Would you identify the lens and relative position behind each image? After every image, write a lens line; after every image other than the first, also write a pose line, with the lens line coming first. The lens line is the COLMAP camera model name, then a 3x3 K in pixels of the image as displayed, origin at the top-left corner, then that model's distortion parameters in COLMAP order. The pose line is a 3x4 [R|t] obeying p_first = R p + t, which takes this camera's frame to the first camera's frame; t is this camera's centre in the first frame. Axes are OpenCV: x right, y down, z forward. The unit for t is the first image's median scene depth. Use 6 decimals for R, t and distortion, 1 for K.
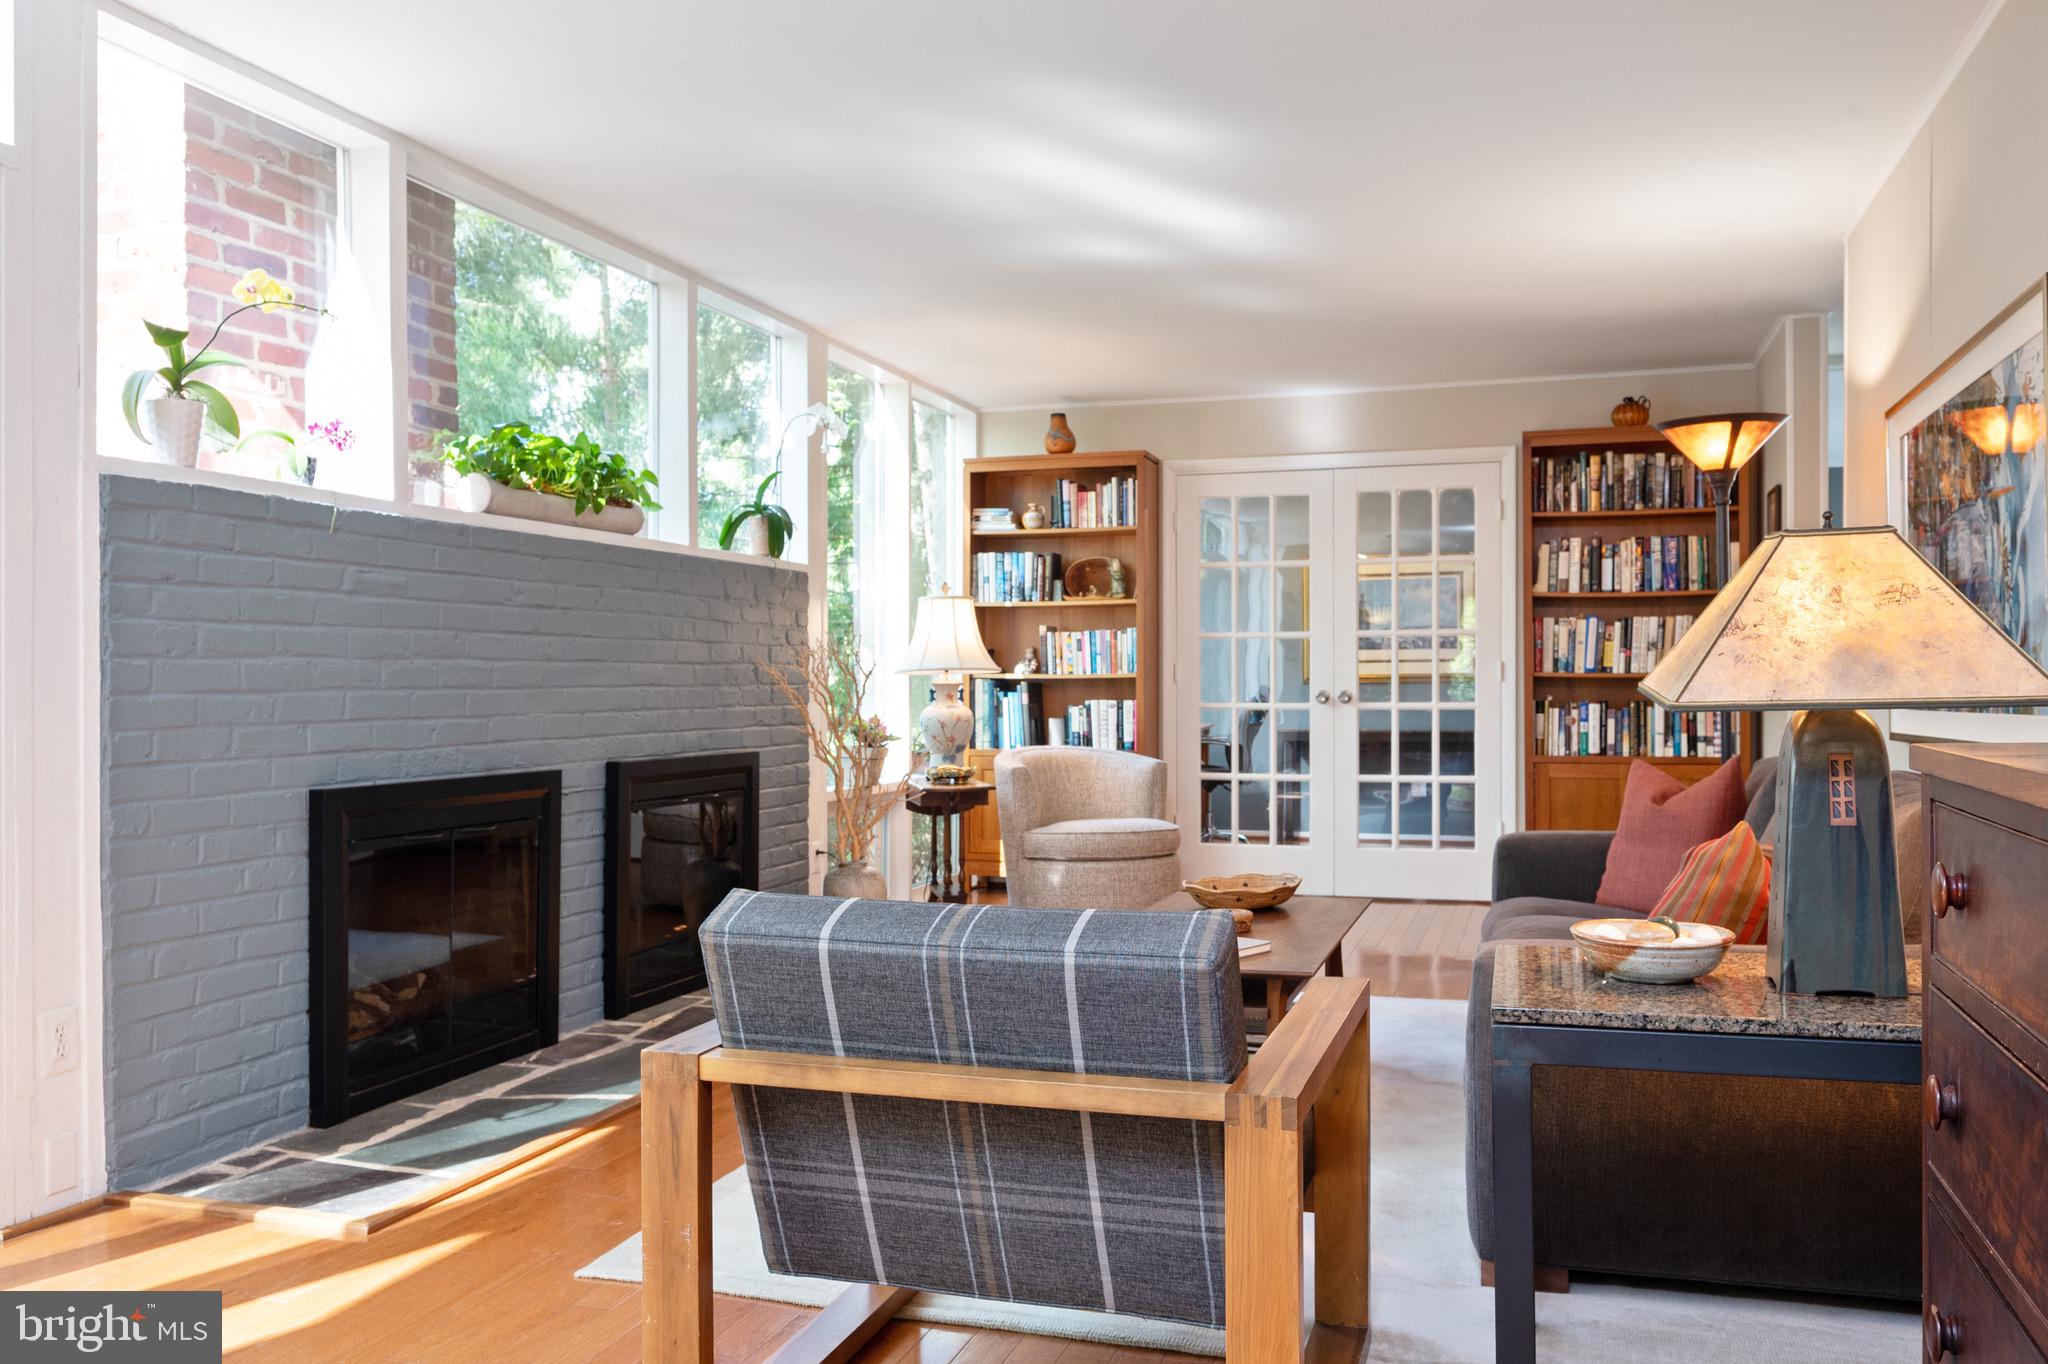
lens RADIAL K [[1647.5, 0, 1024.0], [0, 1647.5, 682.0], [0, 0, 1]] dist [0.003389, -0.004693]
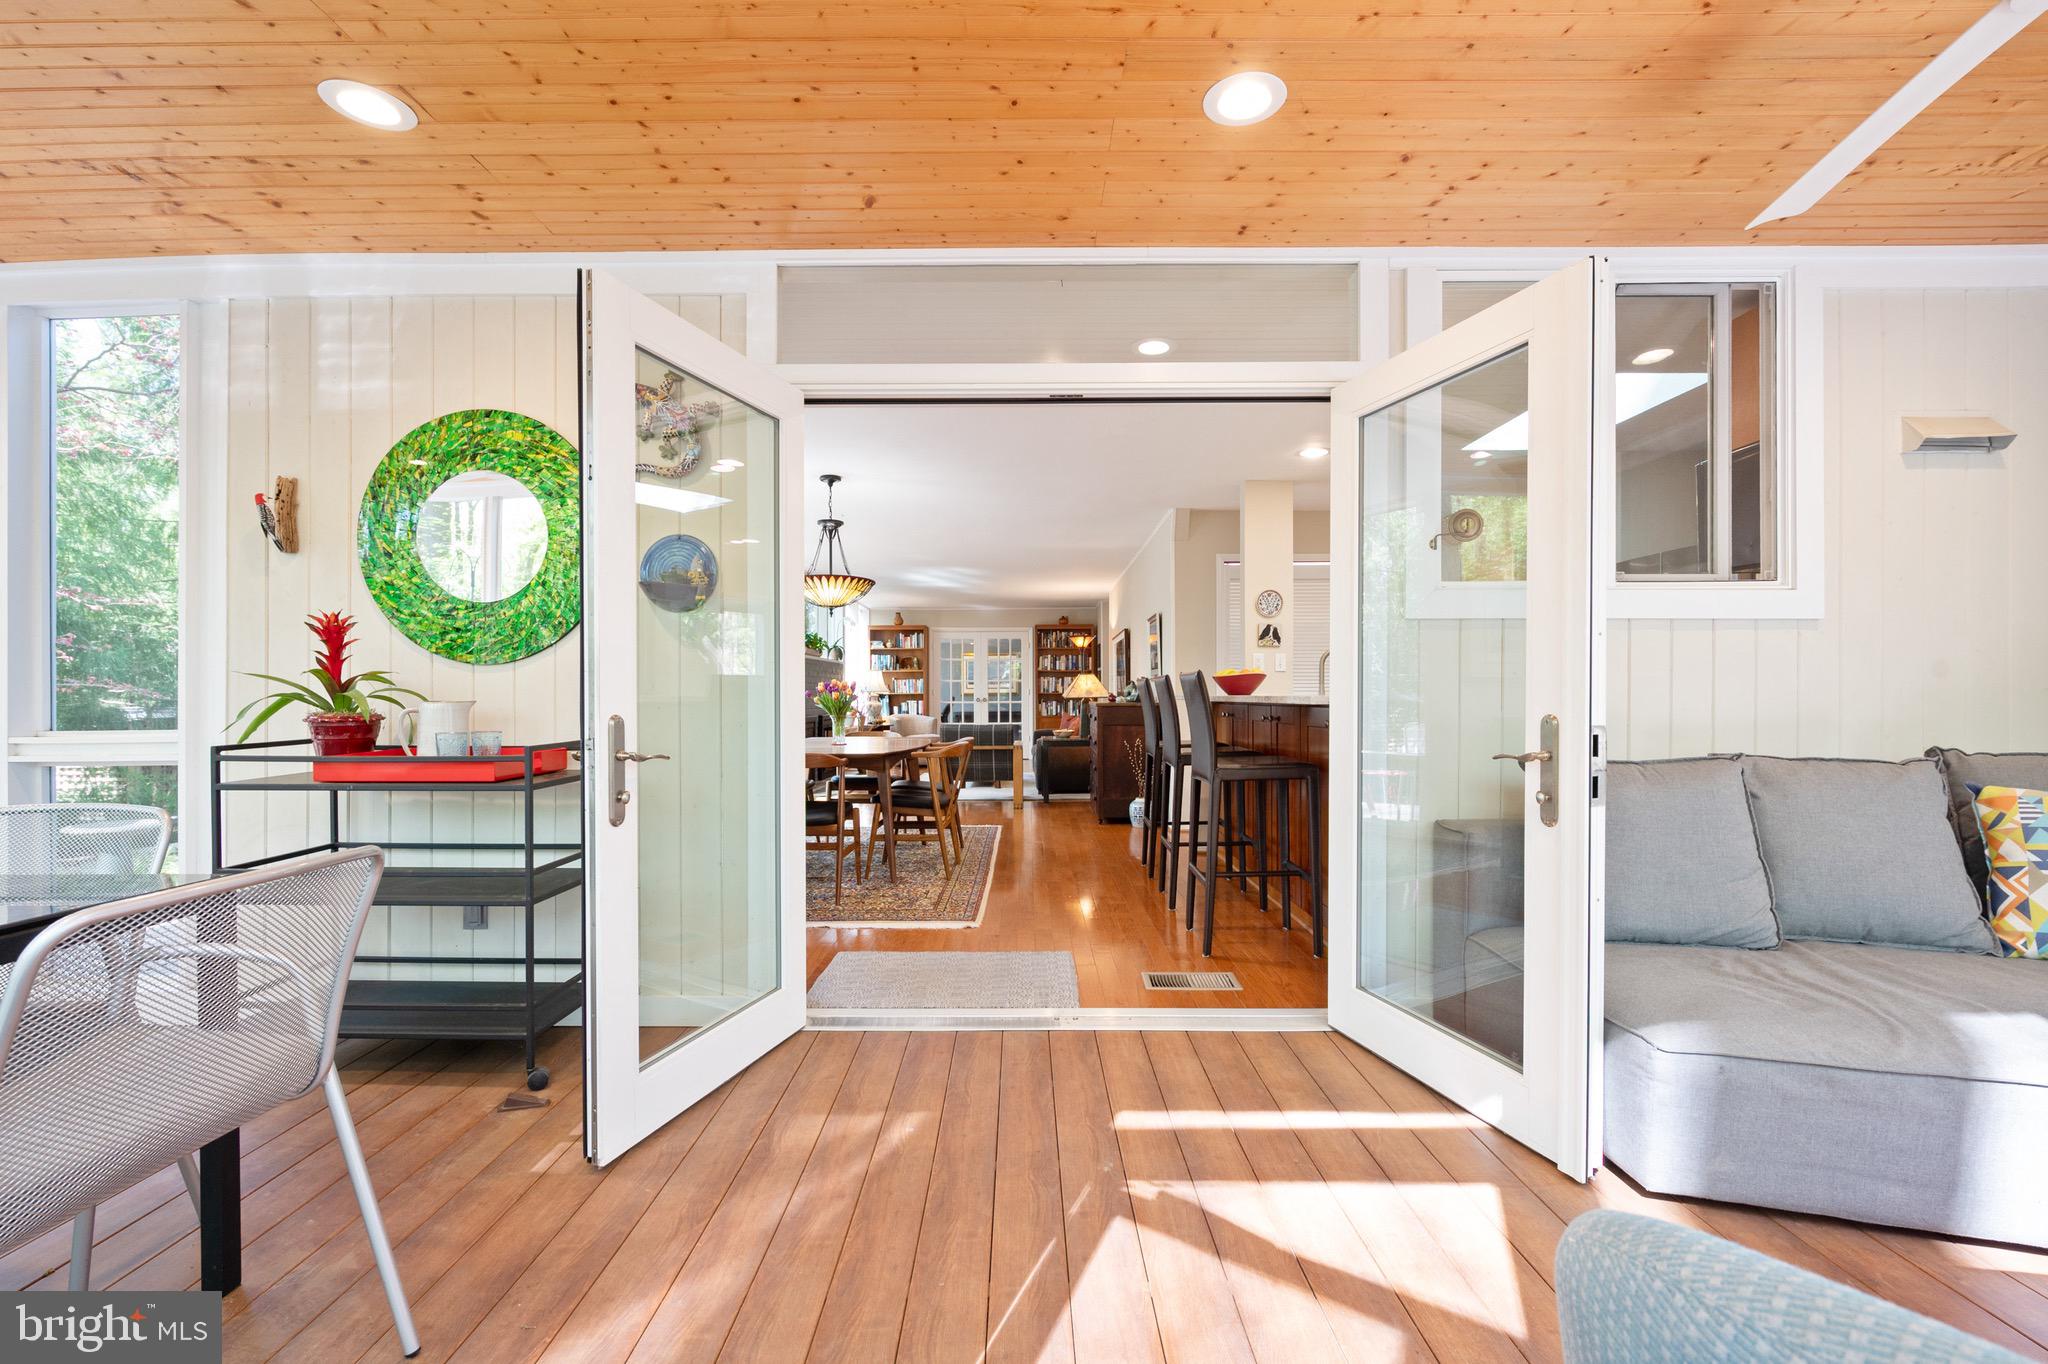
lens RADIAL K [[880.3, 0, 1016.3], [0, 880.3, 693.1], [0, 0, 1]] dist [-0.000988, -0.000157]
pose [[0.956553, -0.000166, 0.291557, -0.288161], [0.000448, 0.999999, -0.000898, -0.002673], [-0.291557, 0.000990, 0.956553, -0.799061]]
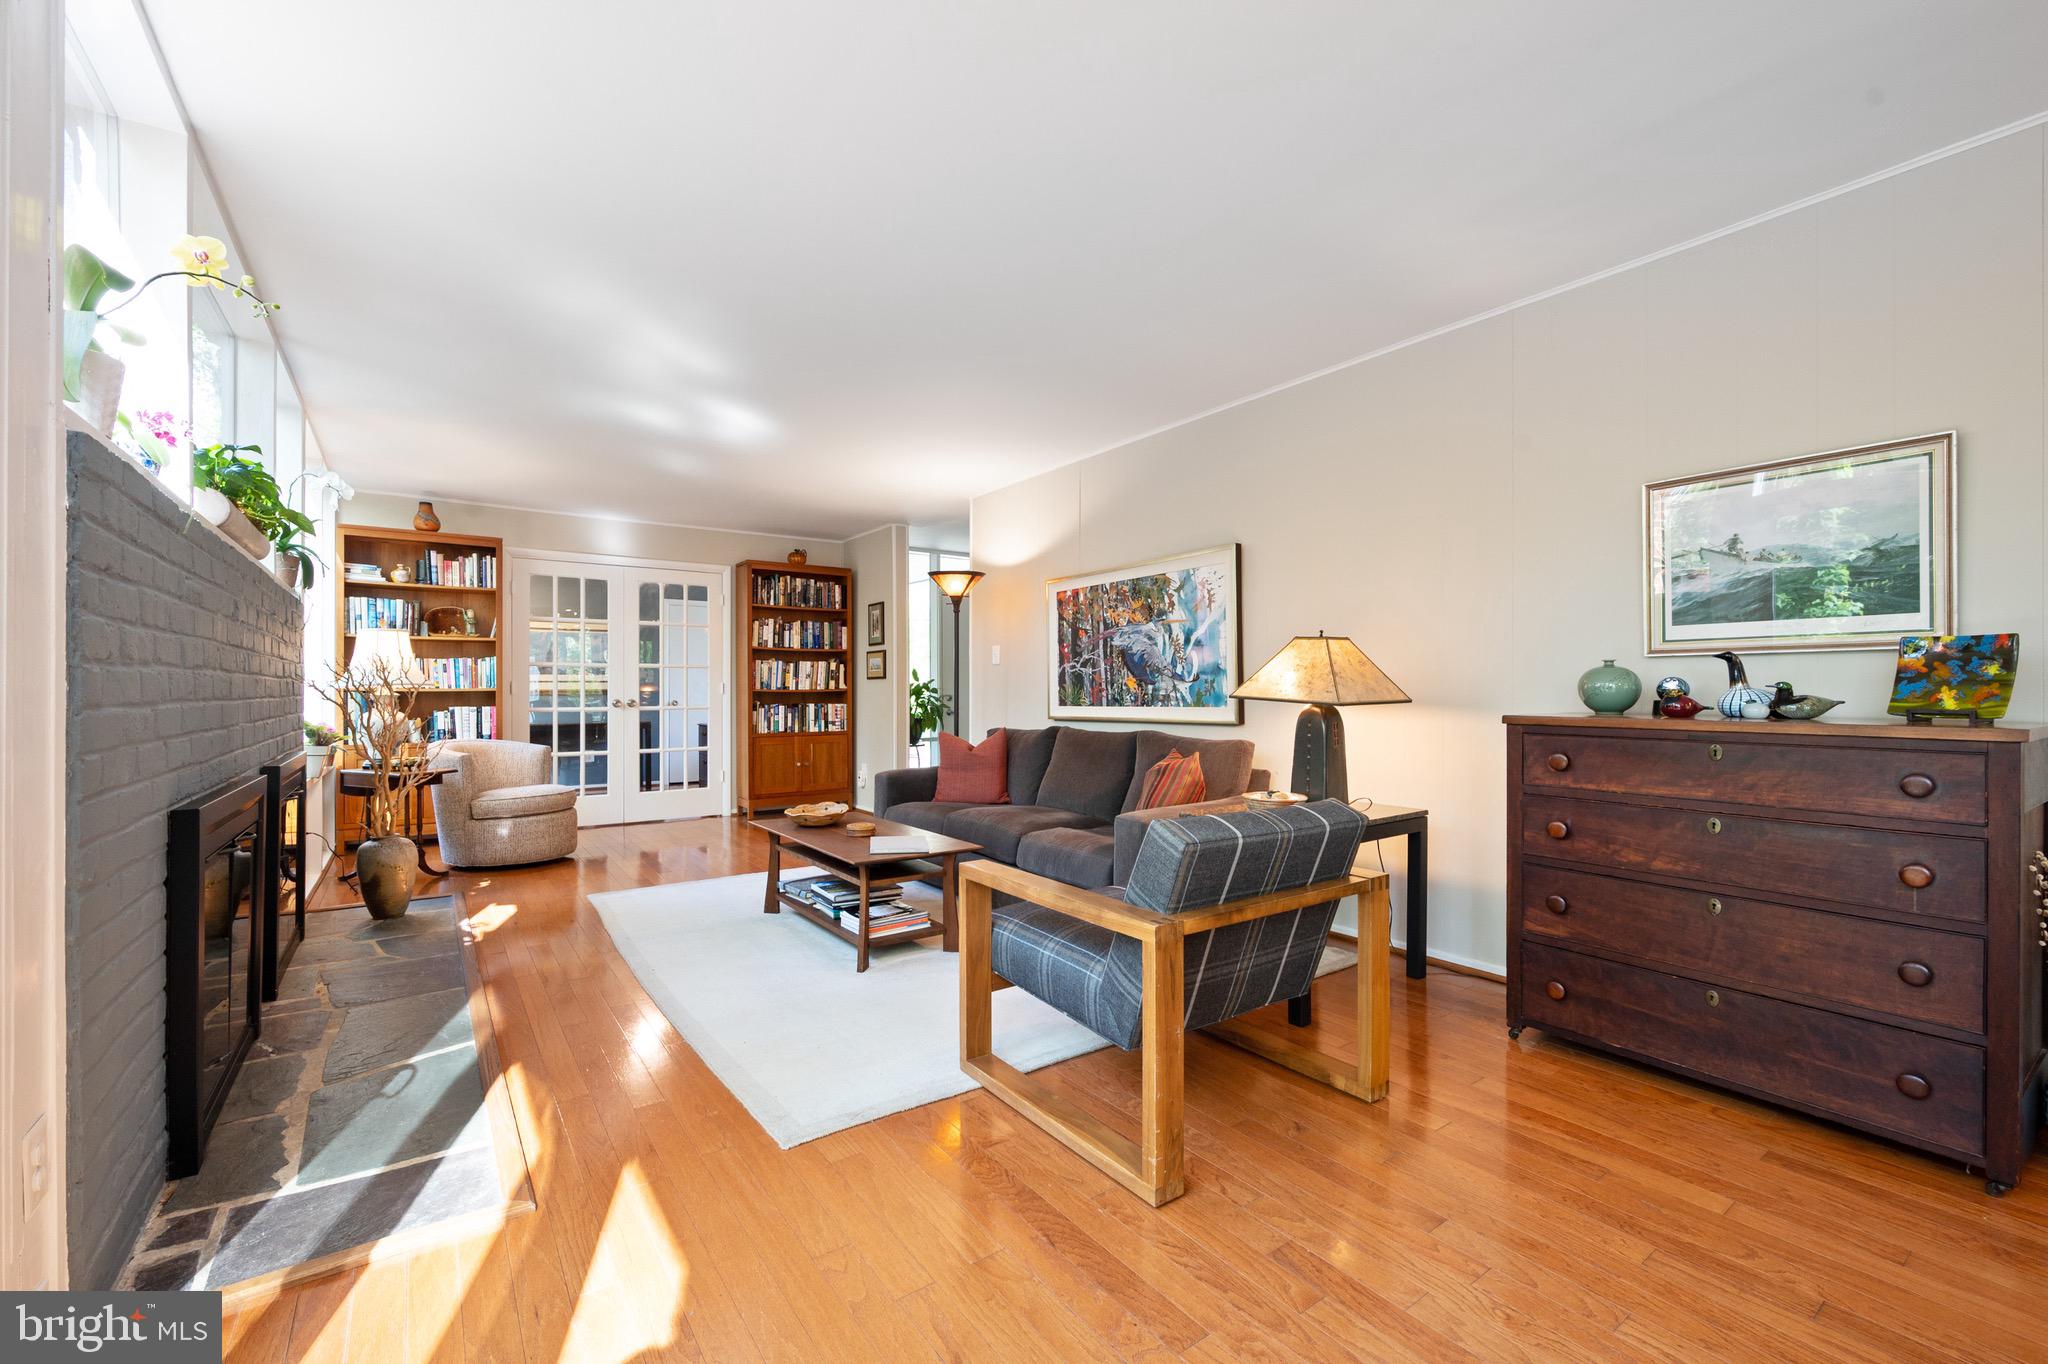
lens RADIAL K [[846.8, 0, 1023.6], [0, 846.8, 695.4], [0, 0, 1]] dist [-0.001733, -0.000070]
pose [[0.598470, -0.000501, 0.801145, -0.275503], [-0.000329, 1.000000, 0.000871, 0.000265], [-0.801145, -0.000785, 0.598469, 0.178915]]
